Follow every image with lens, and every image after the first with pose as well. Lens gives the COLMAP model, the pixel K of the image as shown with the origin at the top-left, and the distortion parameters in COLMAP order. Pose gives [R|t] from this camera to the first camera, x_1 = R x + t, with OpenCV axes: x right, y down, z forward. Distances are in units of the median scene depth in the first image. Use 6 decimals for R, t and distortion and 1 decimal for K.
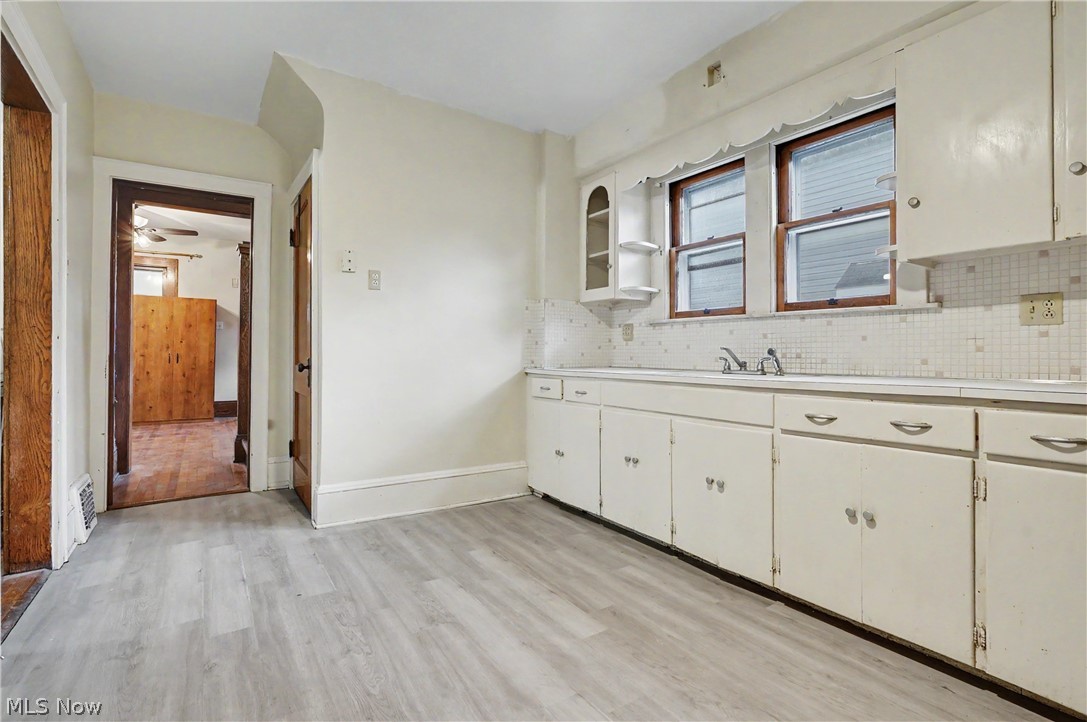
lens RADIAL K [[503.3, 0, 537.5], [0, 503.3, 352.6], [0, 0, 1]] dist [-0.005794, 0.000233]
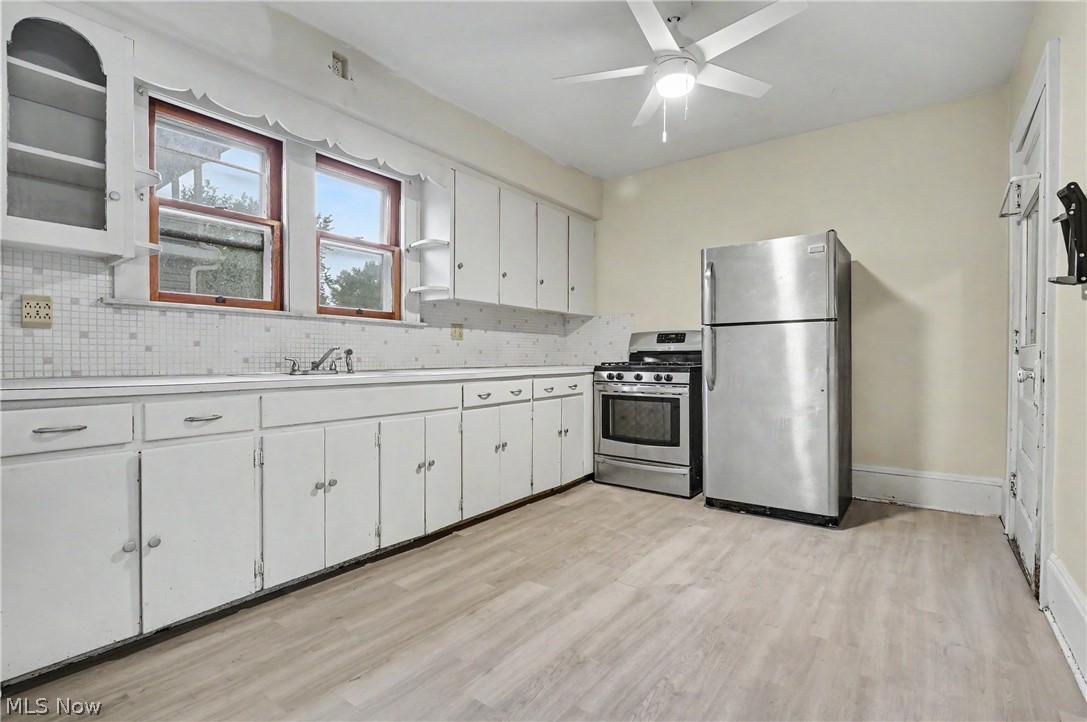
lens RADIAL K [[503.3, 0, 541.8], [0, 503.3, 365.4], [0, 0, 1]] dist [-0.005794, 0.000233]
pose [[-0.329436, -0.022545, 0.943909, -0.772253], [-0.008050, 0.999746, 0.021069, 0.001200], [-0.944144, -0.000657, -0.329534, 1.045995]]
